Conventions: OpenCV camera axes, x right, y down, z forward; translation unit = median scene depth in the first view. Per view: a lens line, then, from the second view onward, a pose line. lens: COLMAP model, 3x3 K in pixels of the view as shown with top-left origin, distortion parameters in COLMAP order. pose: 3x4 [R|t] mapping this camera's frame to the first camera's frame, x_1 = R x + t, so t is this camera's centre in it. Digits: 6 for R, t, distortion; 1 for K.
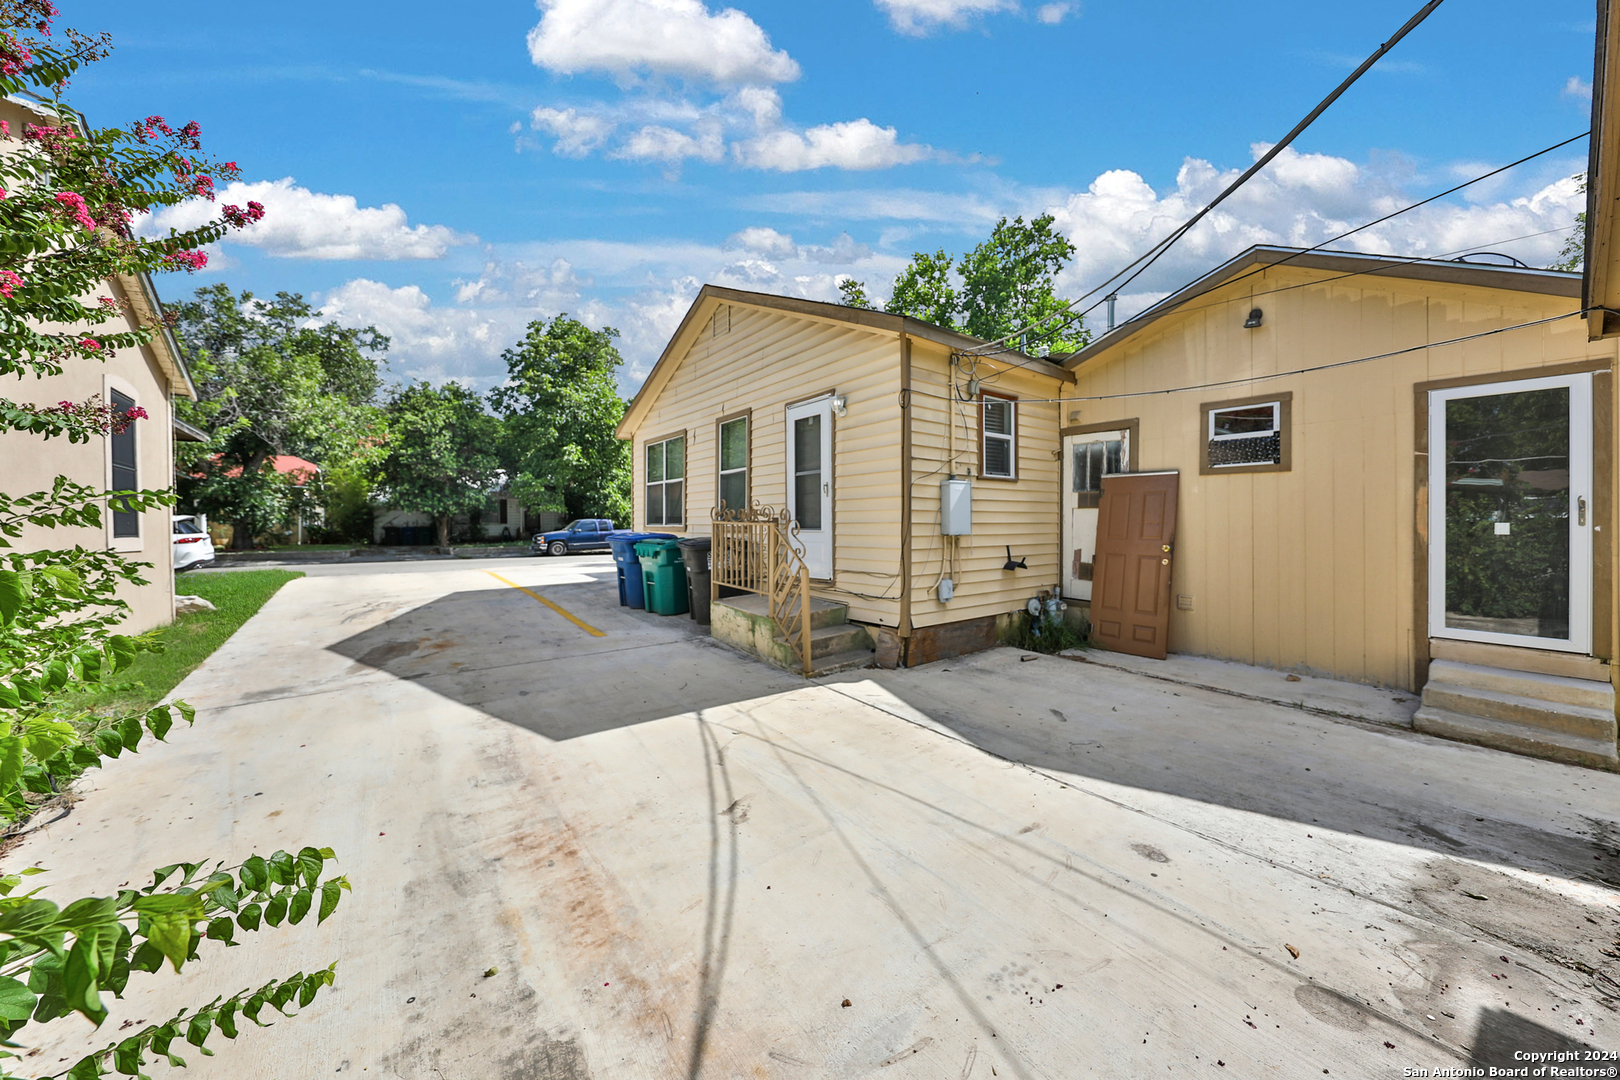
lens RADIAL K [[558.1, 0, 843.8], [0, 558.1, 532.0], [0, 0, 1]] dist [0.007241, -0.003474]
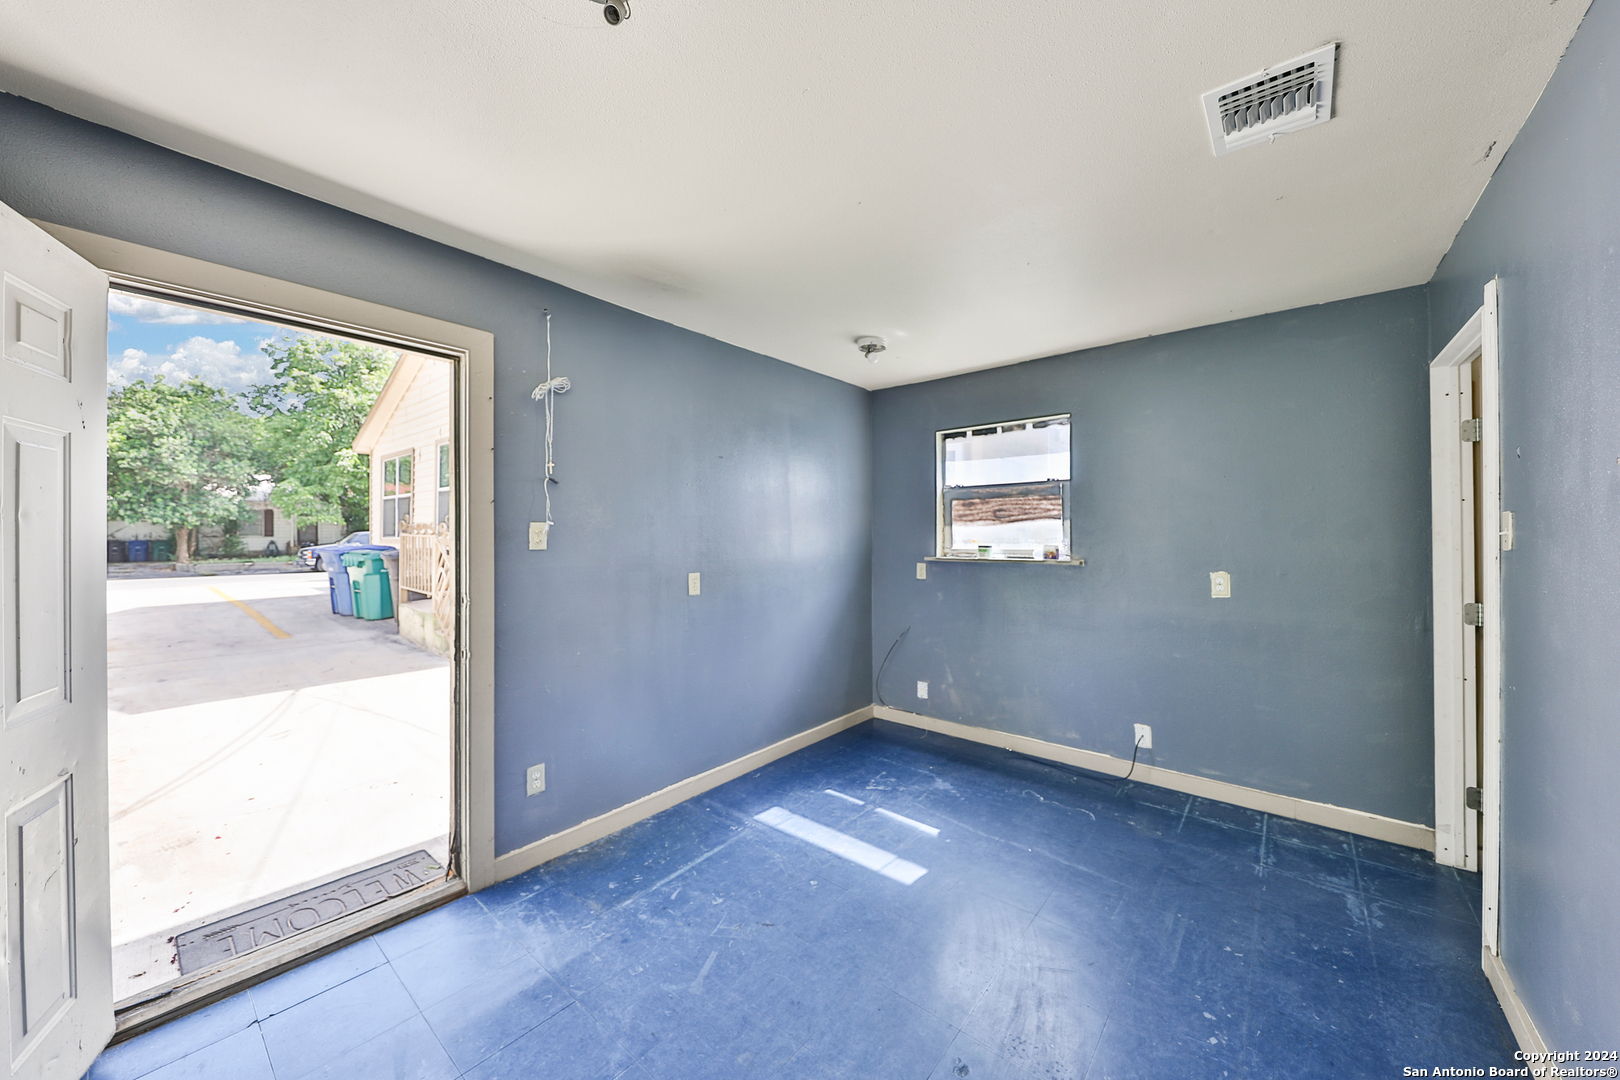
lens RADIAL K [[558.1, 0, 807.2], [0, 558.1, 533.1], [0, 0, 1]] dist [0.007241, -0.003474]
pose [[0.979267, 0.000041, 0.202576, 0.352447], [0.004101, 0.999791, -0.020028, 0.005788], [-0.202535, 0.020443, 0.979062, -0.294006]]
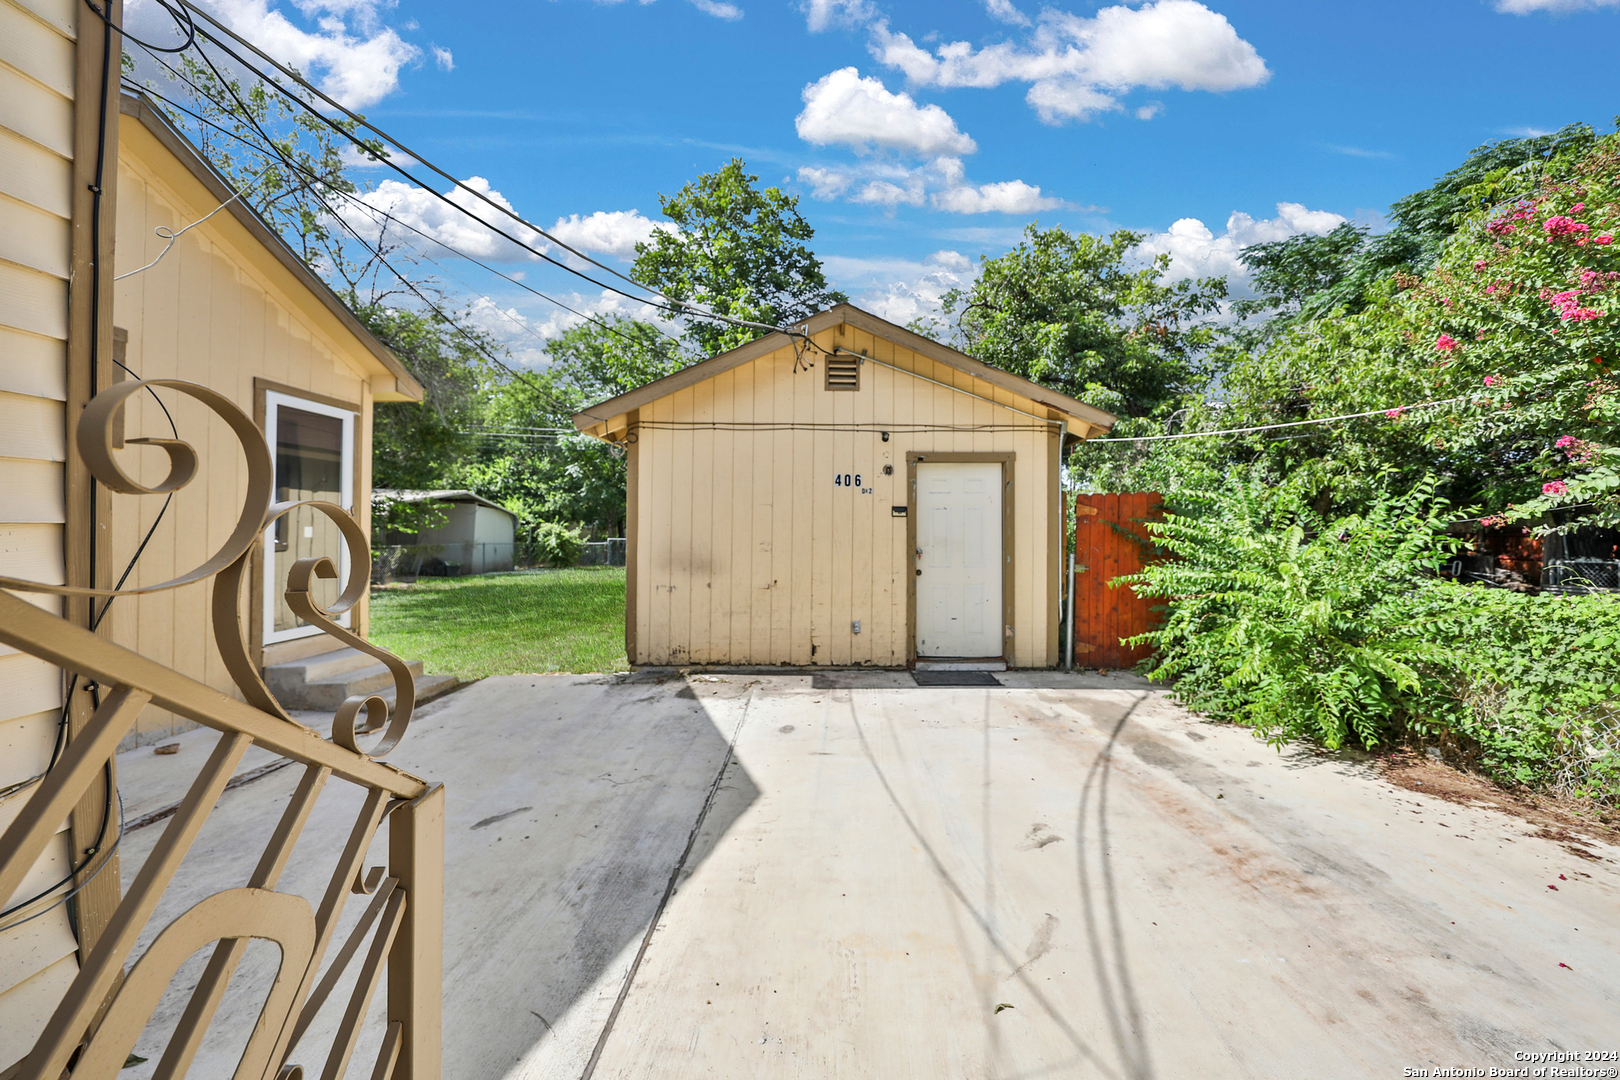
lens RADIAL K [[558.1, 0, 816.8], [0, 558.1, 526.3], [0, 0, 1]] dist [0.007241, -0.003474]
pose [[-0.762987, 0.001924, 0.646411, -0.208001], [0.010859, 0.999893, 0.009842, -0.011698], [-0.646322, 0.014529, -0.762926, 0.794334]]
